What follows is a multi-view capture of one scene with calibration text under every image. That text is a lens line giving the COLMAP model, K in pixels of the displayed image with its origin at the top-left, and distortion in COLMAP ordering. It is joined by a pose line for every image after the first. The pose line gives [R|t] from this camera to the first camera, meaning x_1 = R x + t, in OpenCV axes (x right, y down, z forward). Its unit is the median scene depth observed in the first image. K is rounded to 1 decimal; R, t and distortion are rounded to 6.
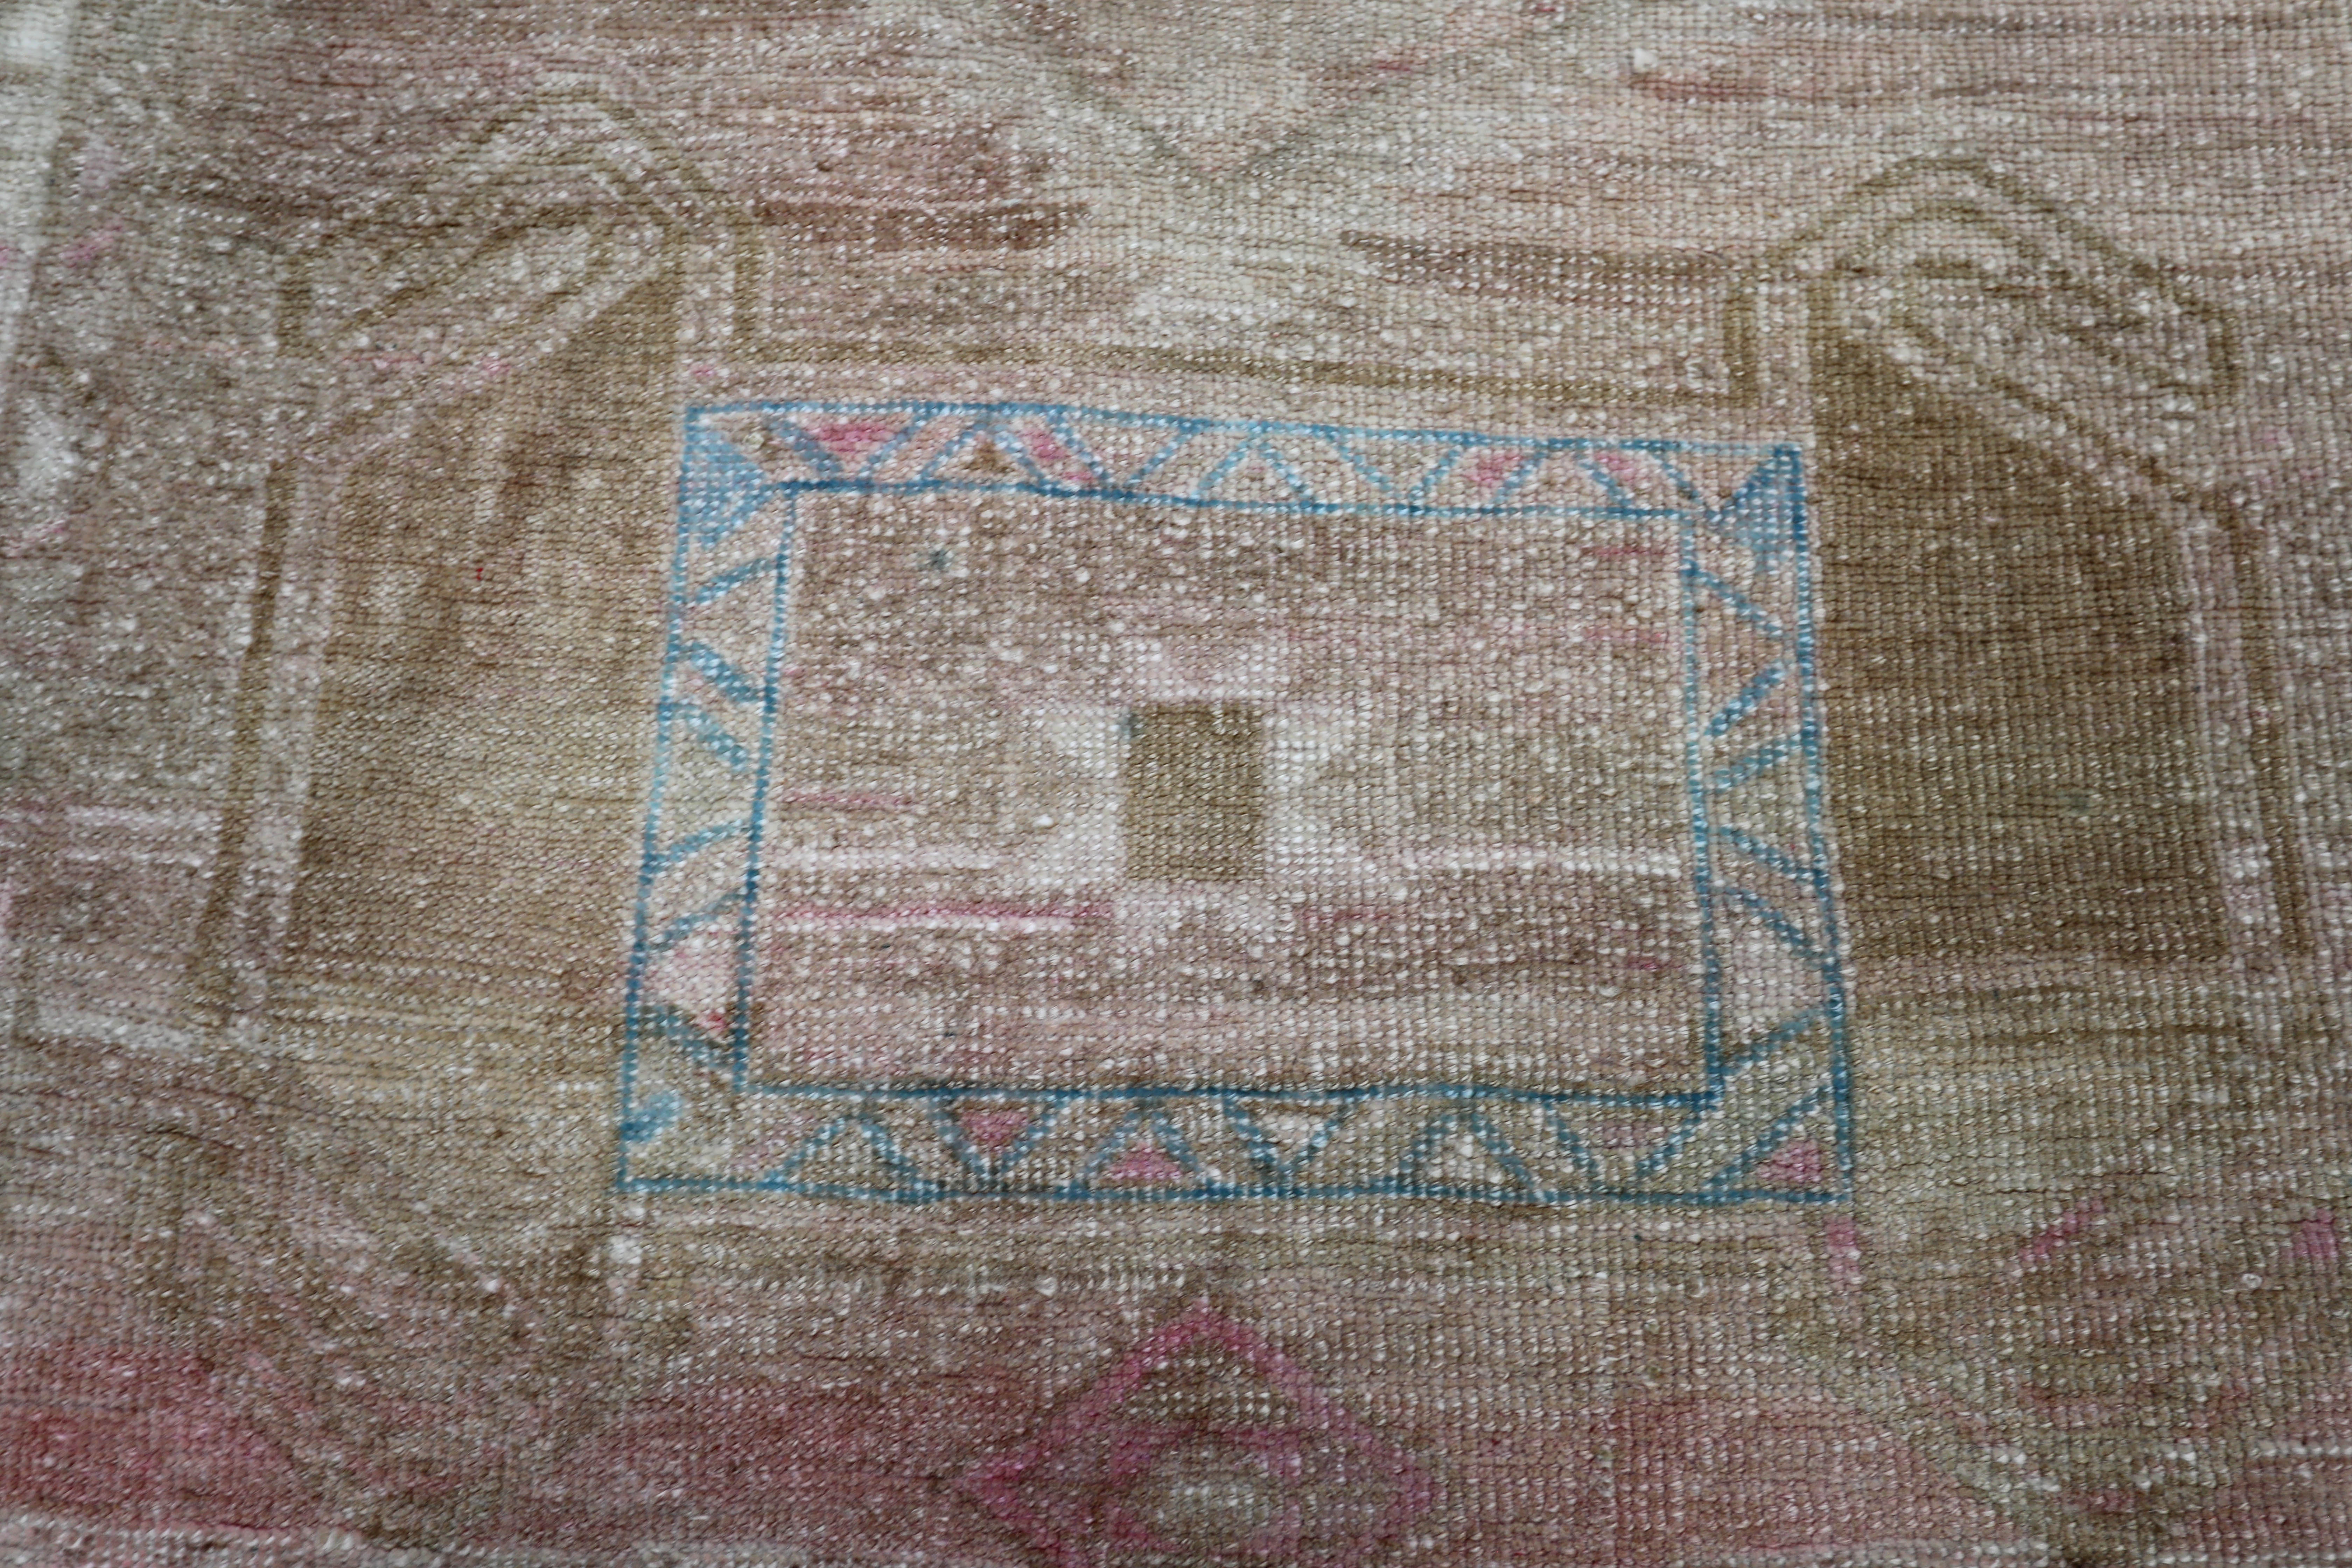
lens RADIAL K [[2437.0, 0, 1172.3], [0, 2437.0, 745.8], [0, 0, 1]] dist [0.007042, 0.119039]
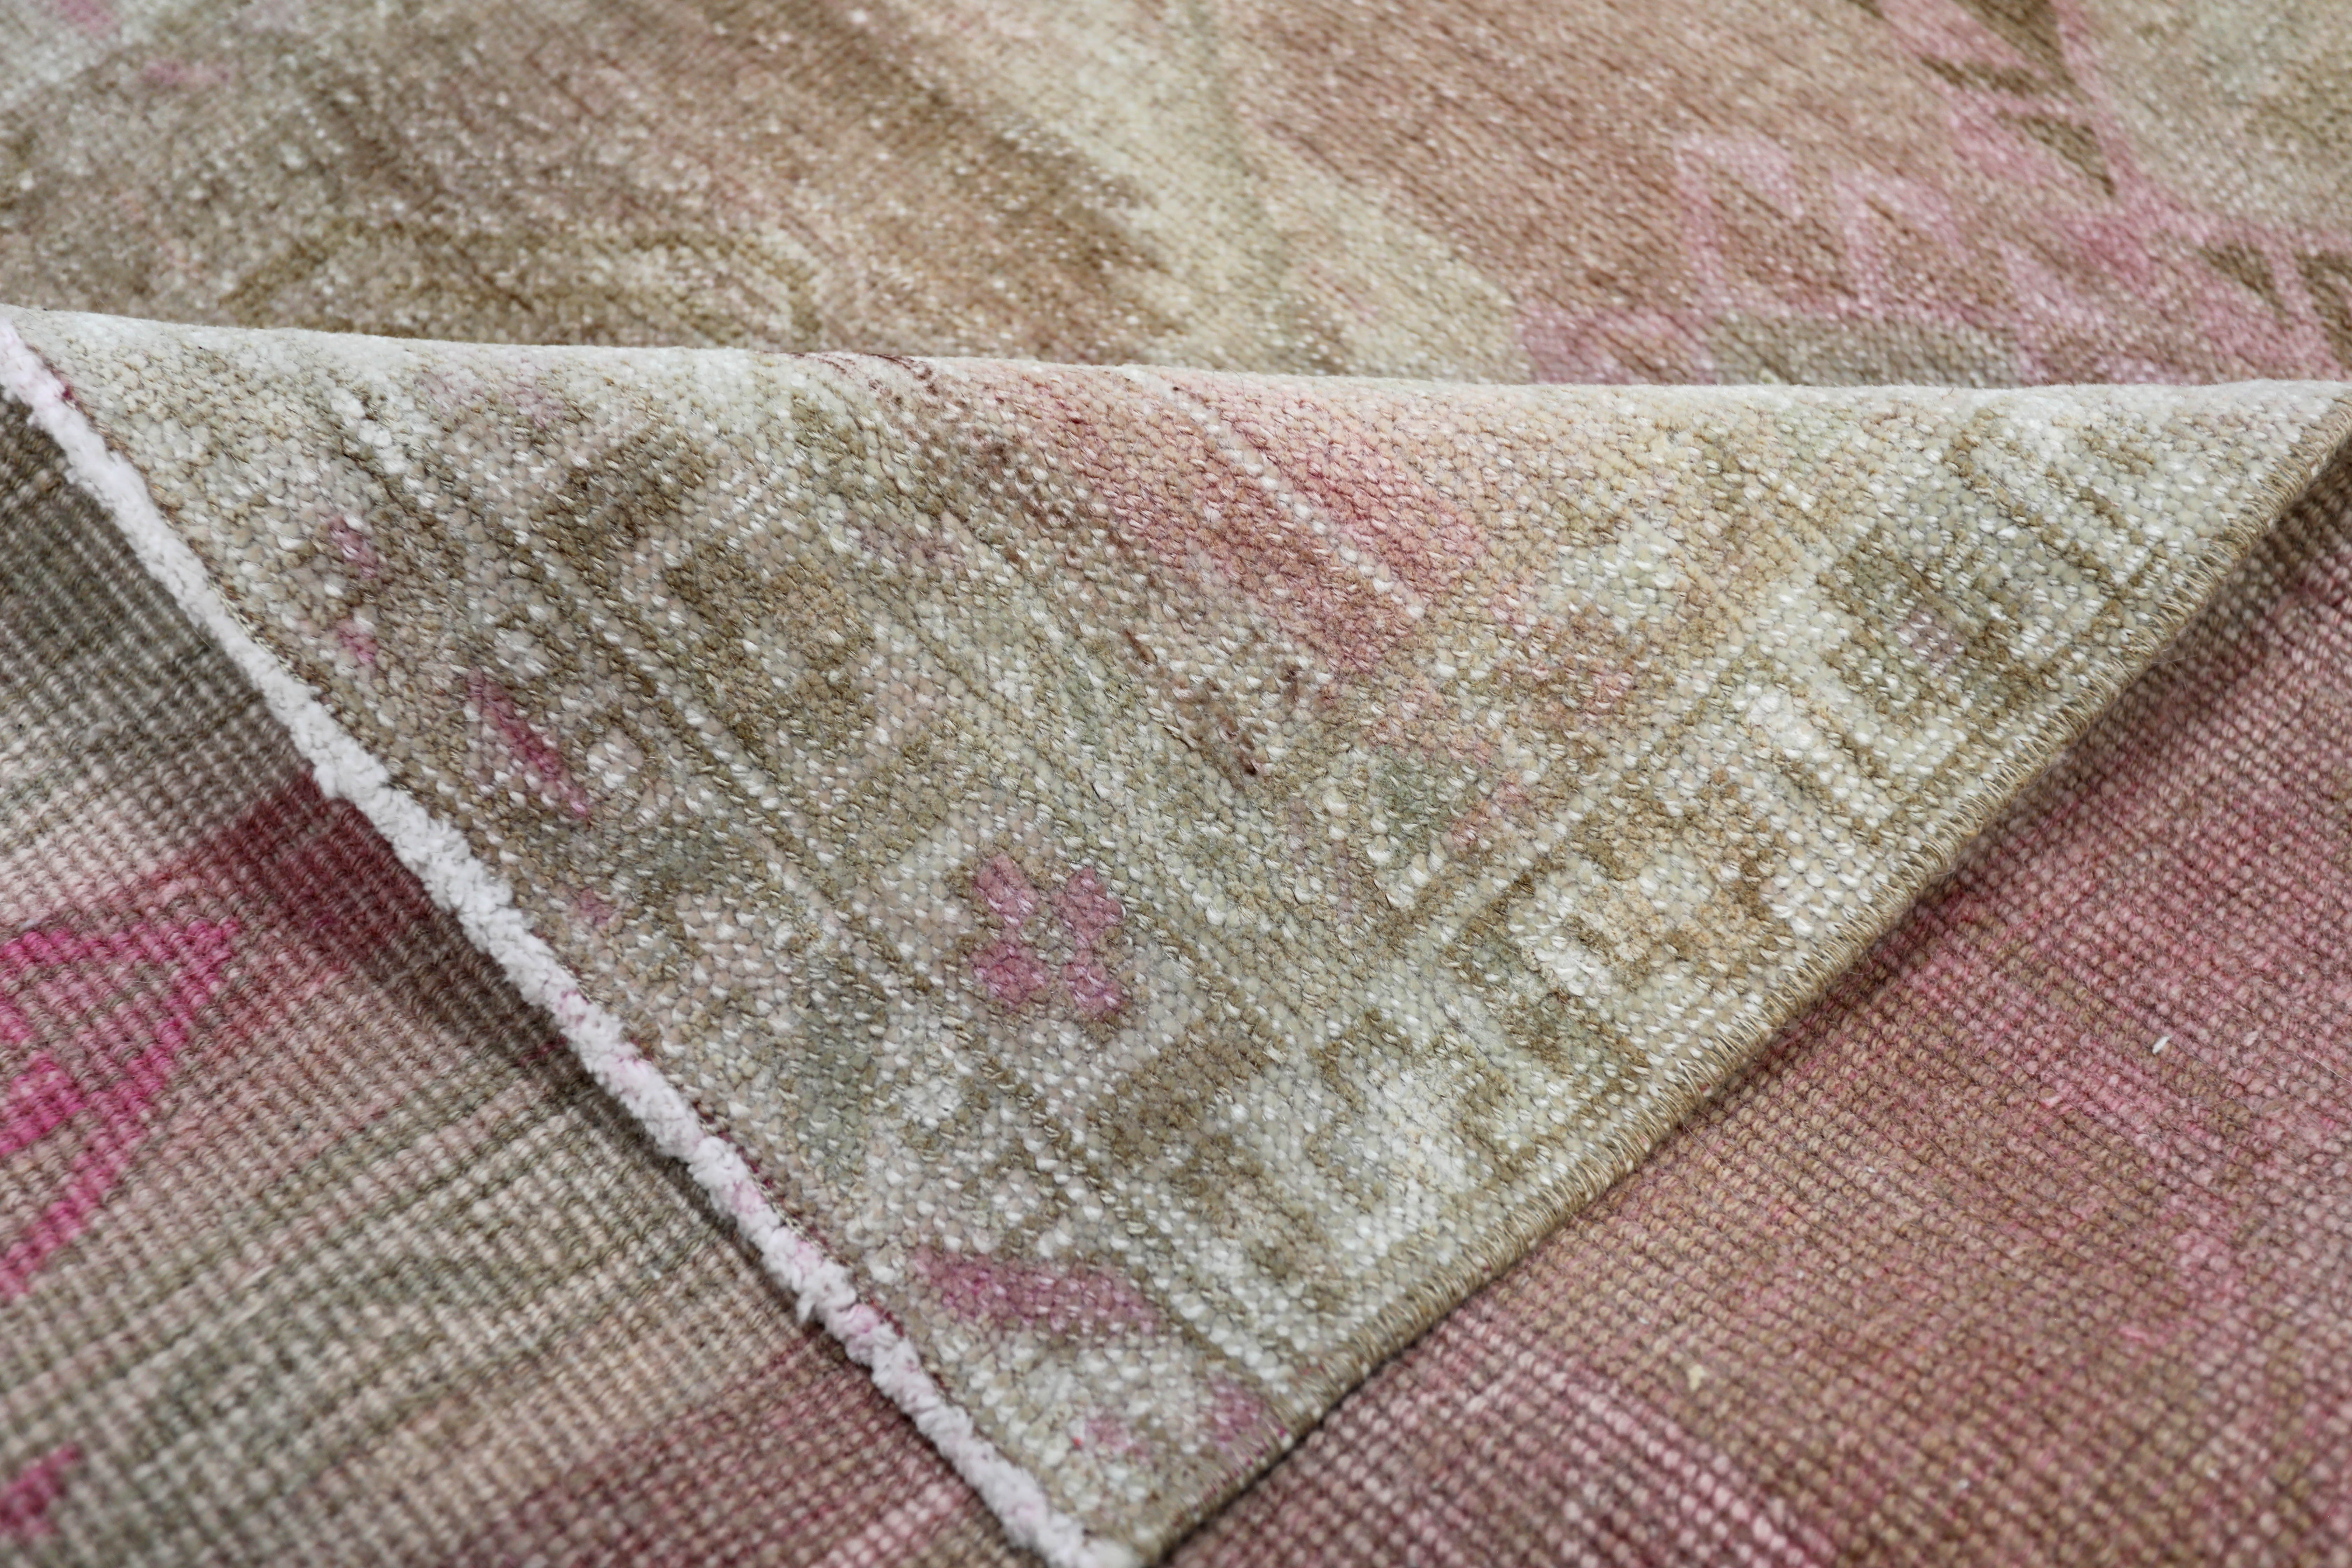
lens RADIAL K [[2437.0, 0, 1172.3], [0, 2437.0, 745.8], [0, 0, 1]] dist [0.007042, 0.119039]
pose [[0.748773, 0.588147, -0.305651, 0.148268], [-0.642176, 0.757919, -0.114758, -0.161007], [0.164164, 0.282209, 0.945203, 0.406363]]
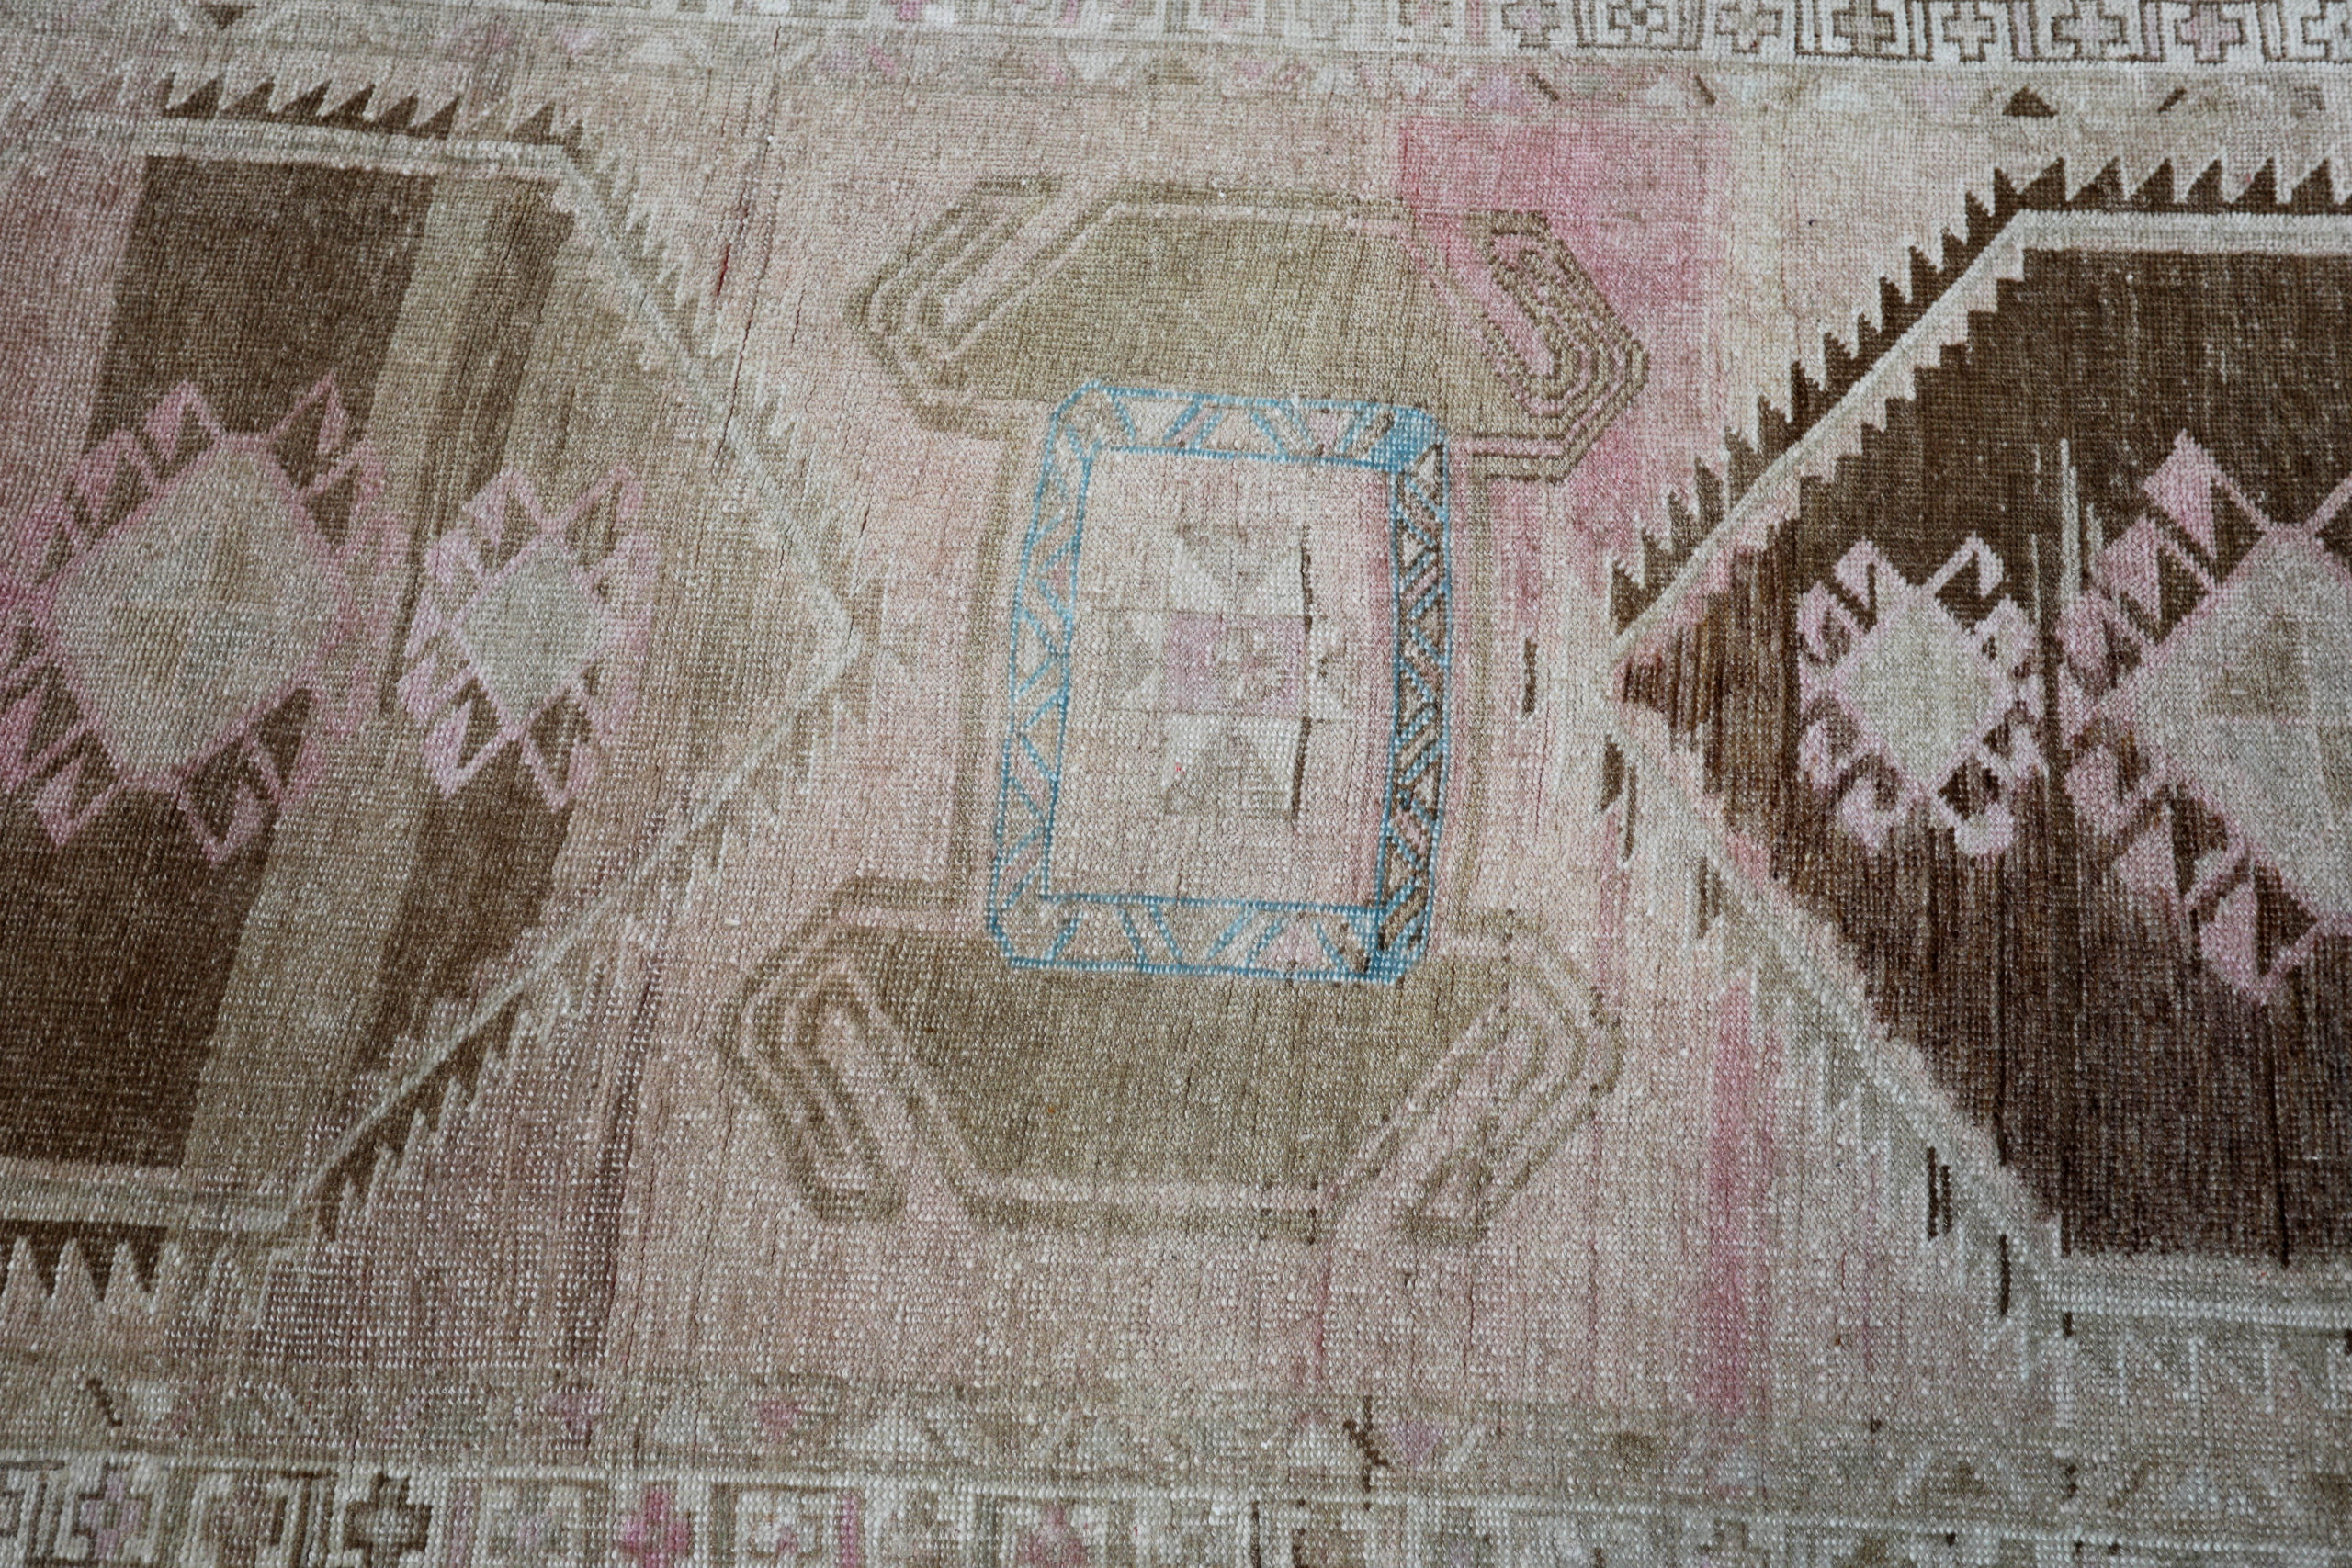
lens RADIAL K [[2436.8, 0, 1172.3], [0, 2436.8, 745.8], [0, 0, 1]] dist [0.007042, 0.119039]
pose [[-0.014900, 0.933442, -0.358419, 0.718982], [-0.955808, 0.091964, 0.279239, -1.770295], [0.293615, 0.346740, 0.890821, -0.071864]]
